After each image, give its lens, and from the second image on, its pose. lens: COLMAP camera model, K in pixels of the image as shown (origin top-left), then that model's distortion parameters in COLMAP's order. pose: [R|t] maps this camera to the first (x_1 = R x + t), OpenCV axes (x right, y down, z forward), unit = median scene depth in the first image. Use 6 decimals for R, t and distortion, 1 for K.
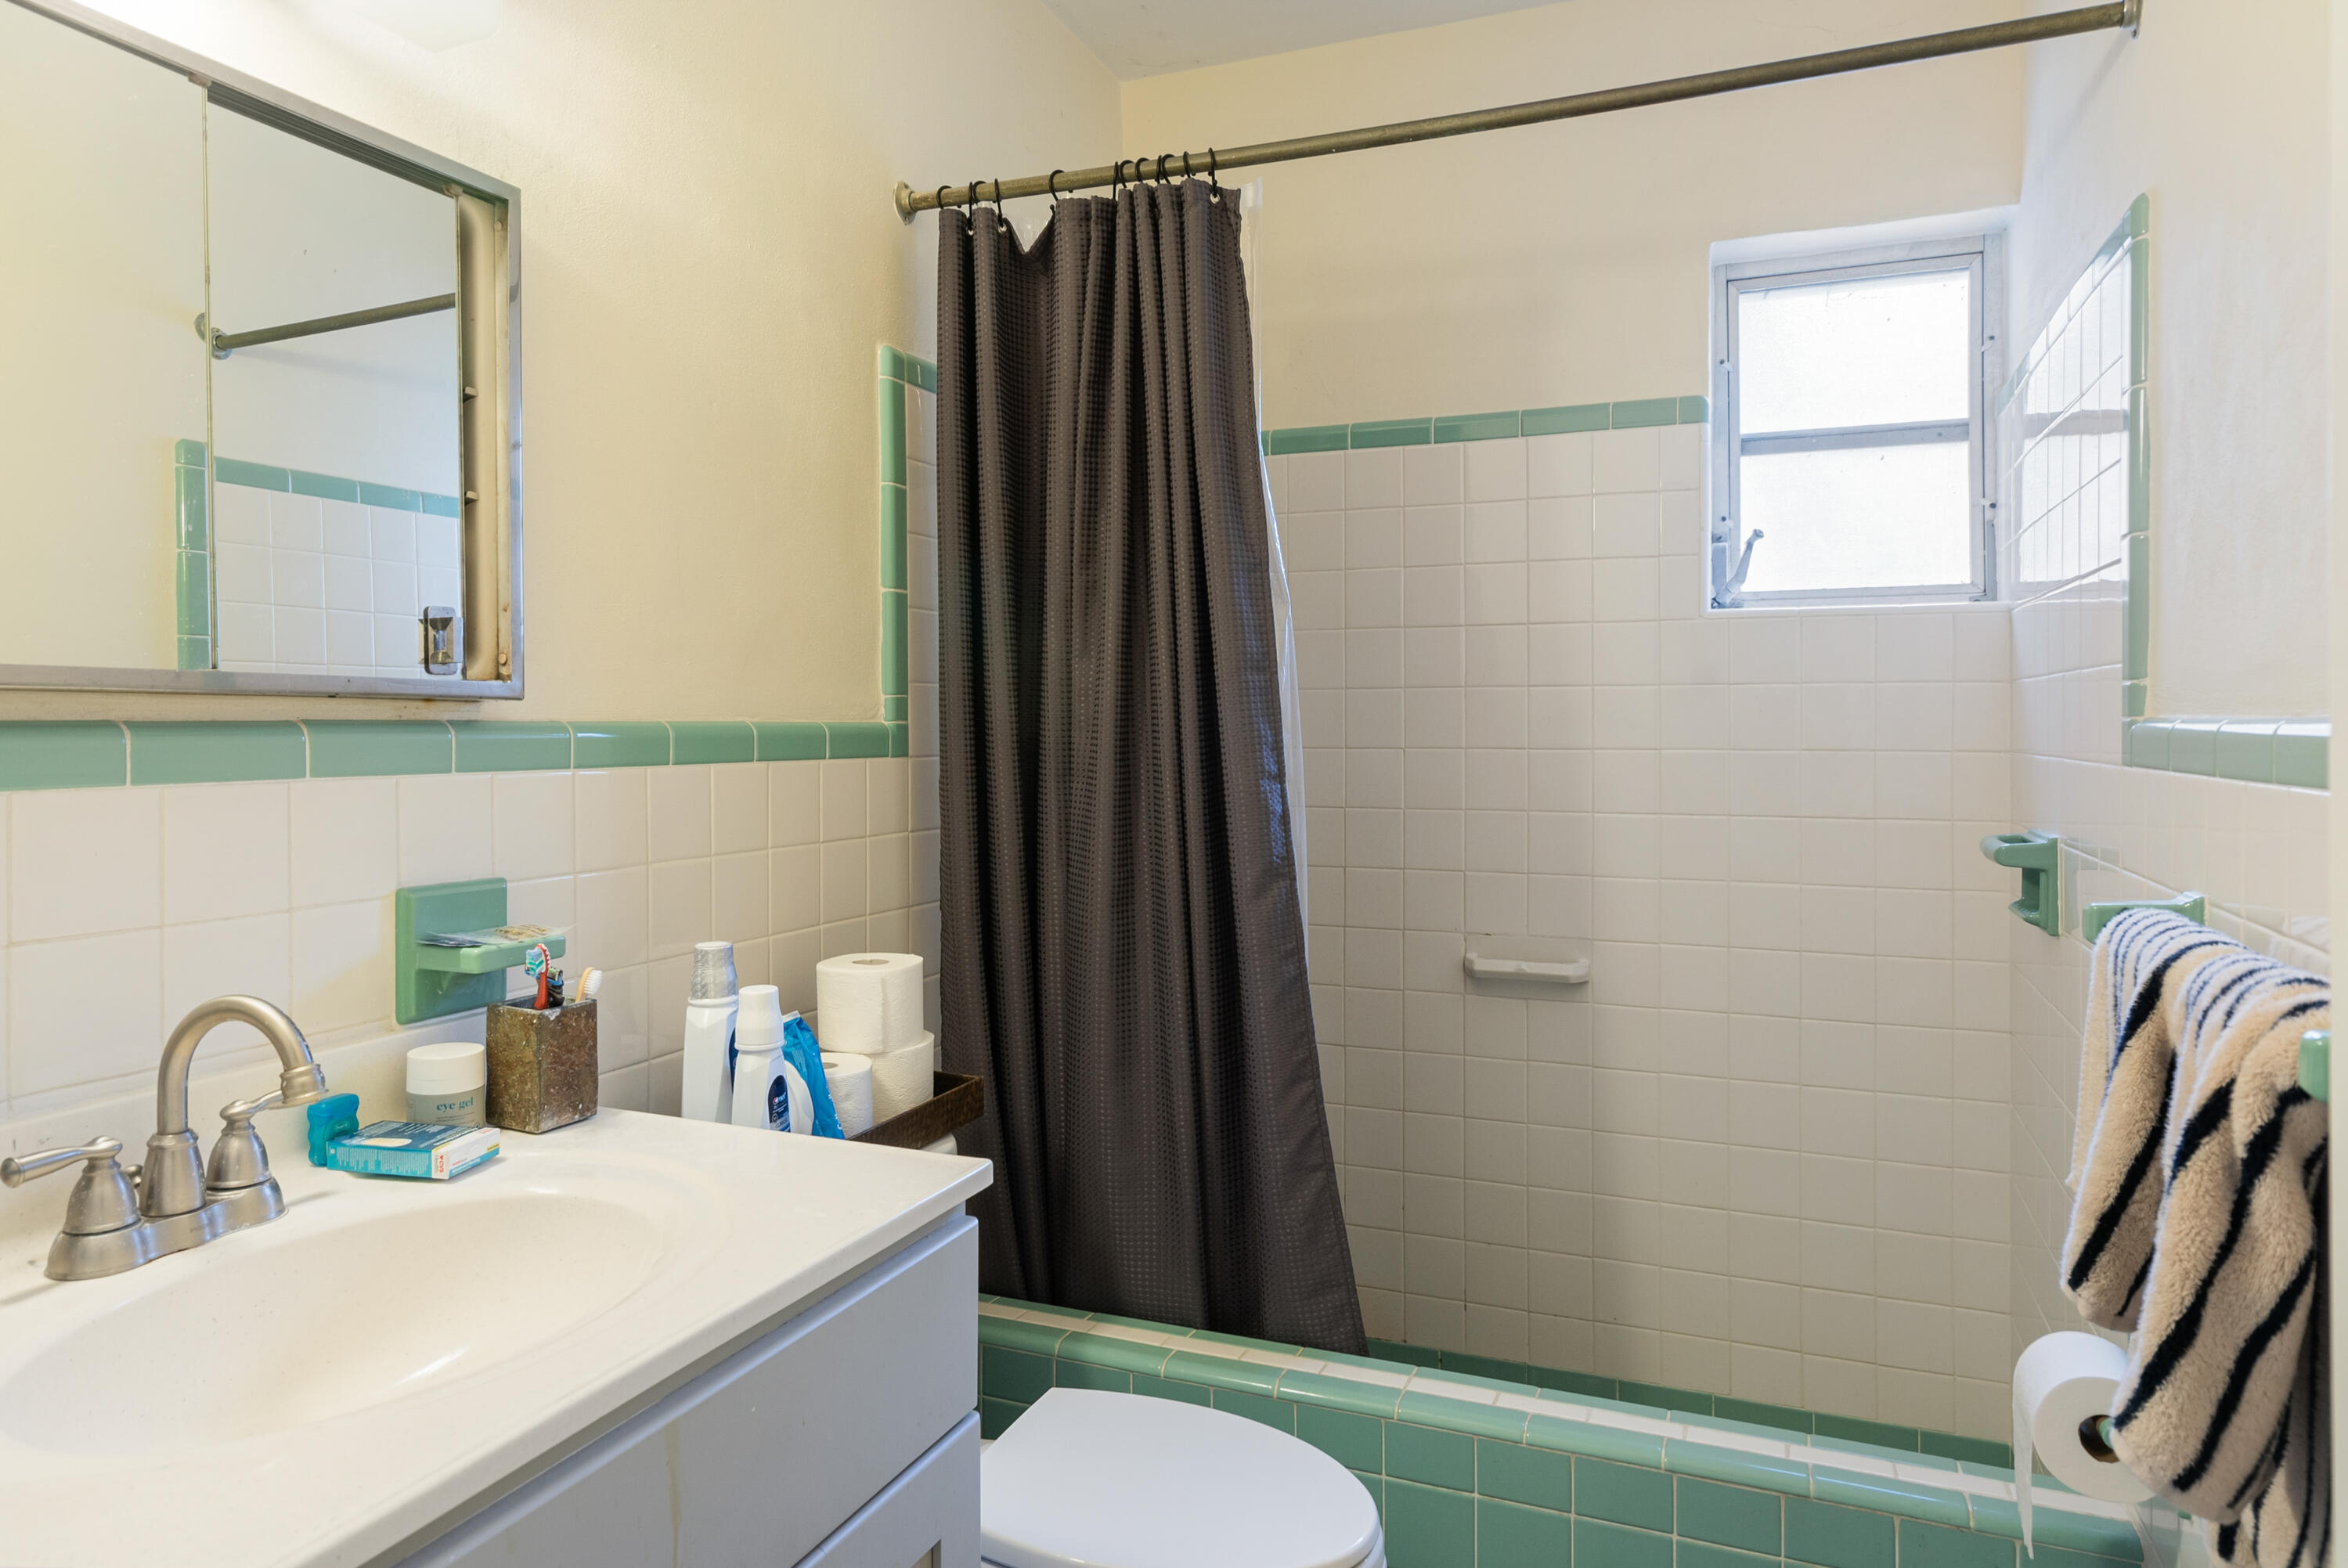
lens RADIAL K [[1499.1, 0, 1172.4], [0, 1499.1, 786.6], [0, 0, 1]] dist [0.001644, 0.000539]
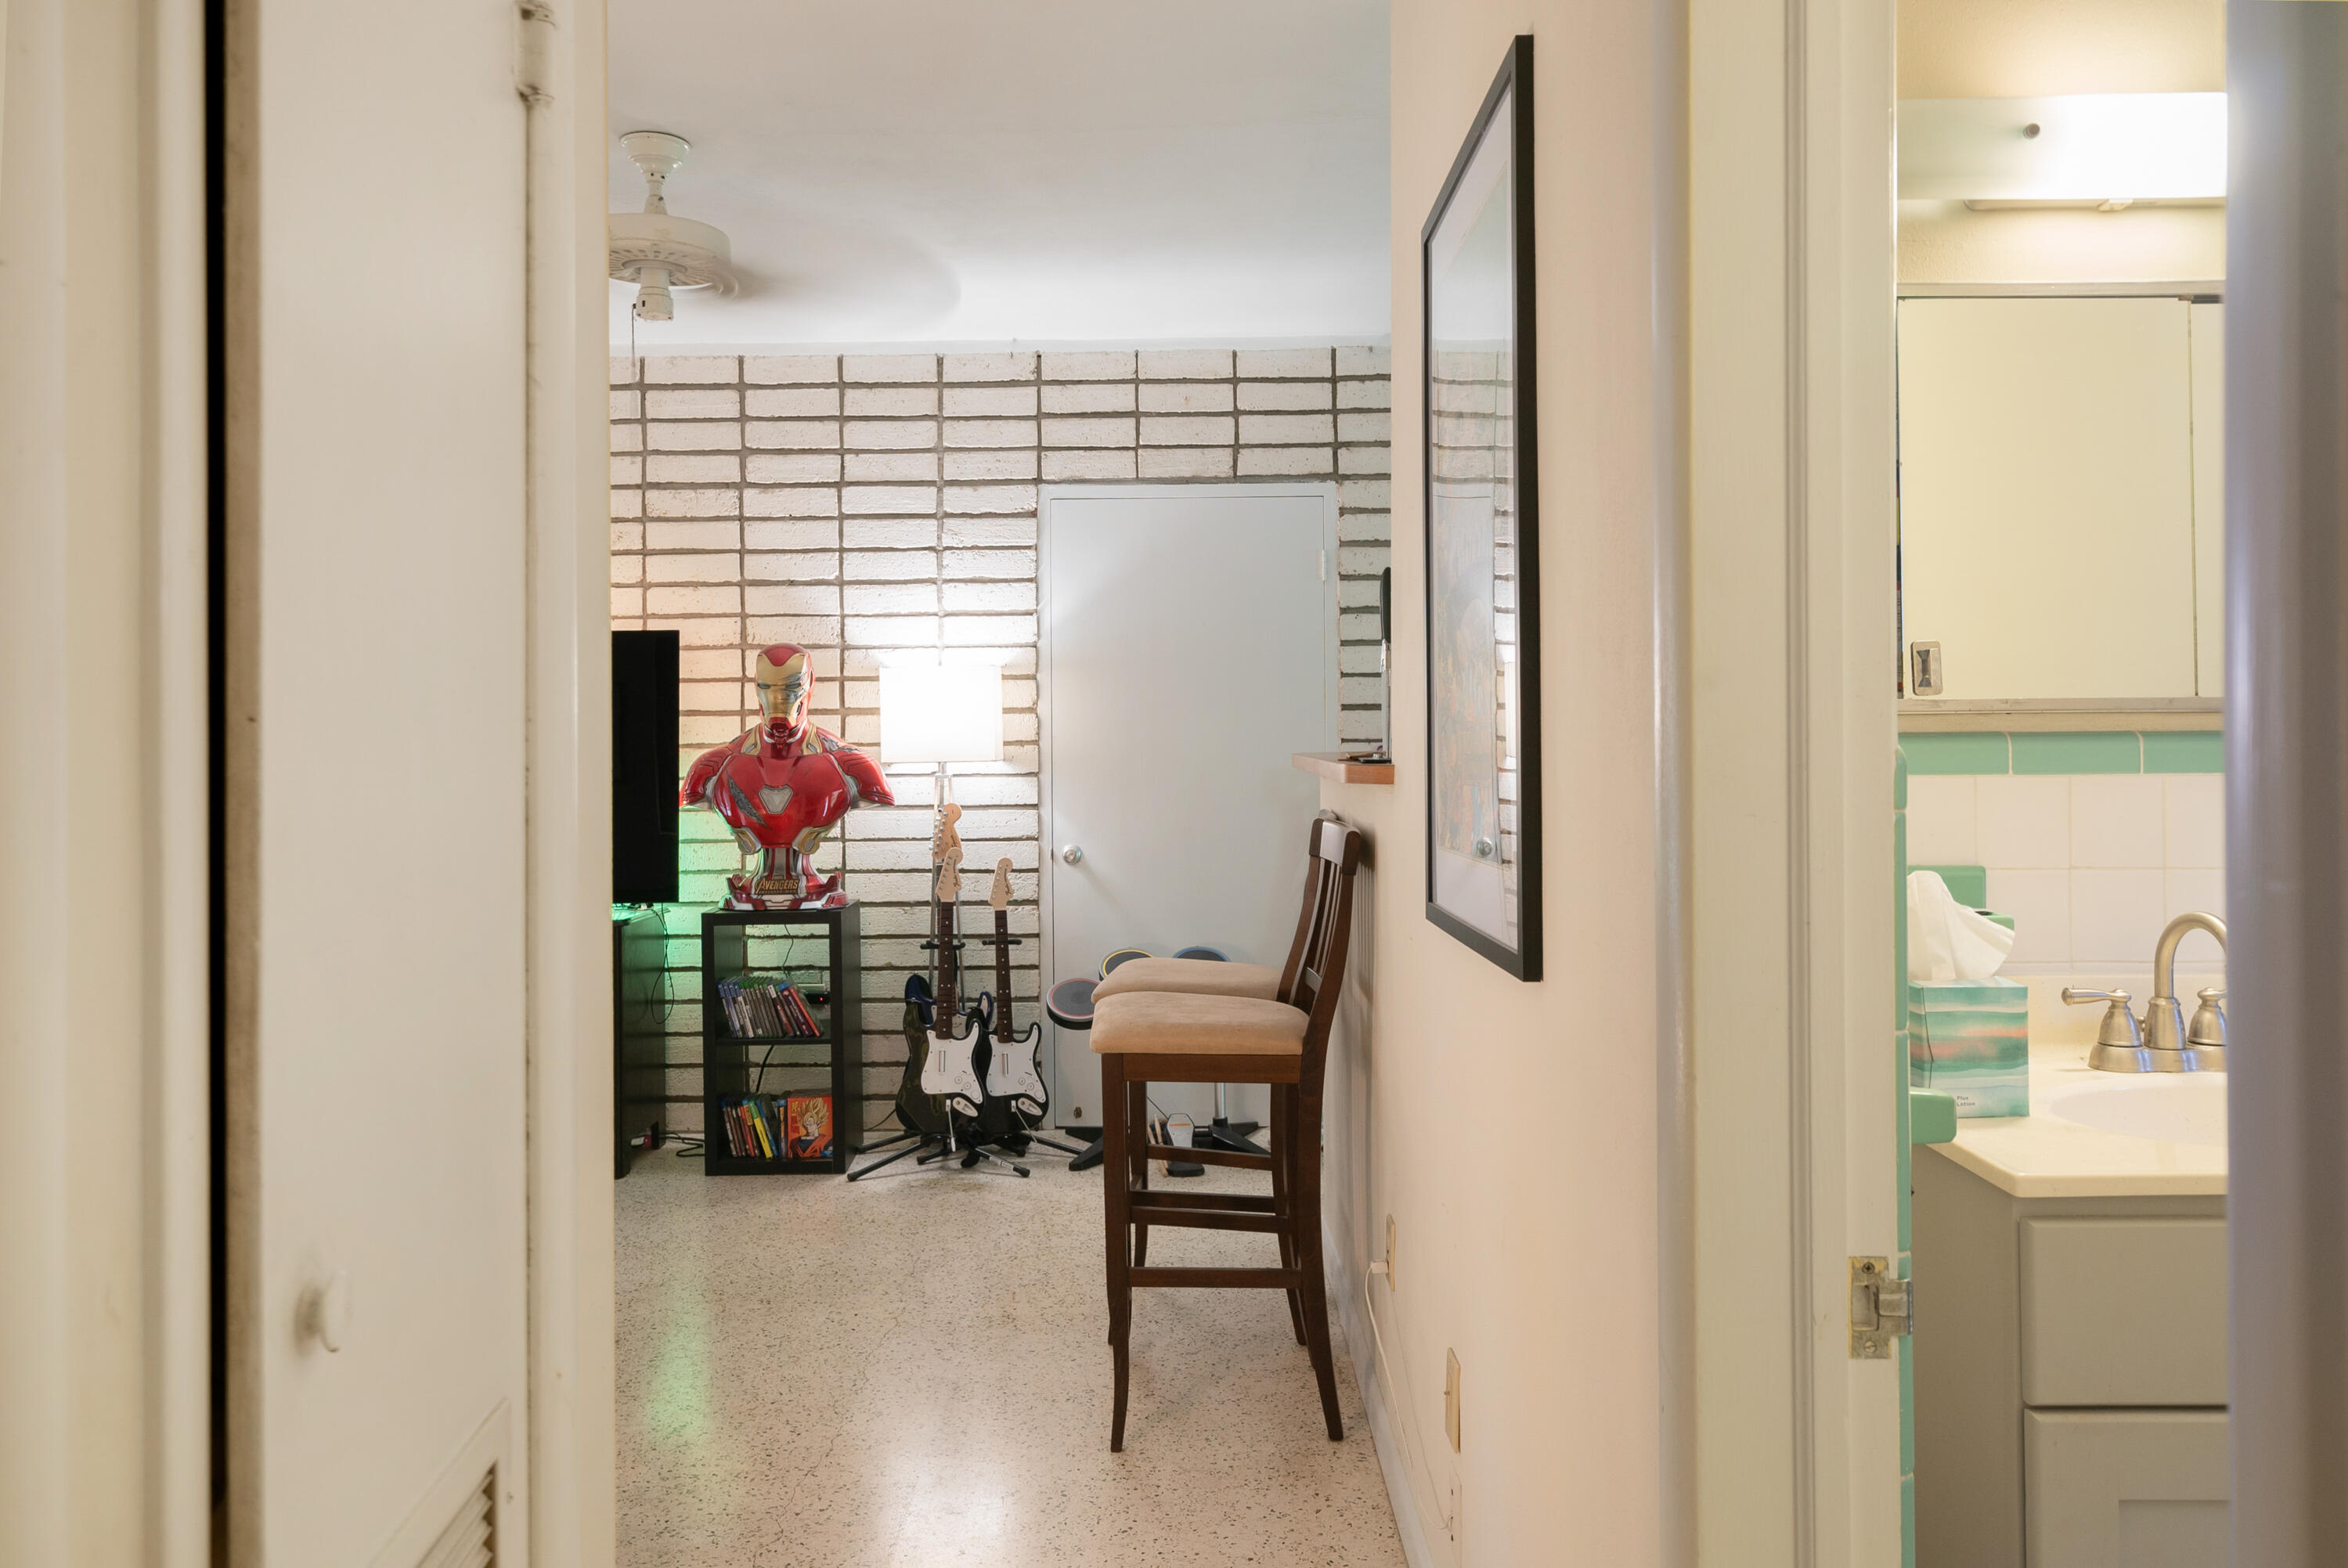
lens RADIAL K [[1674.3, 0, 1172.0], [0, 1674.3, 777.4], [0, 0, 1]] dist [0.007480, 0.002620]
pose [[0.393971, 0.004473, -0.919112, 0.530676], [0.004438, 0.999967, 0.006768, -0.014132], [0.919112, -0.006746, 0.393938, -0.632779]]
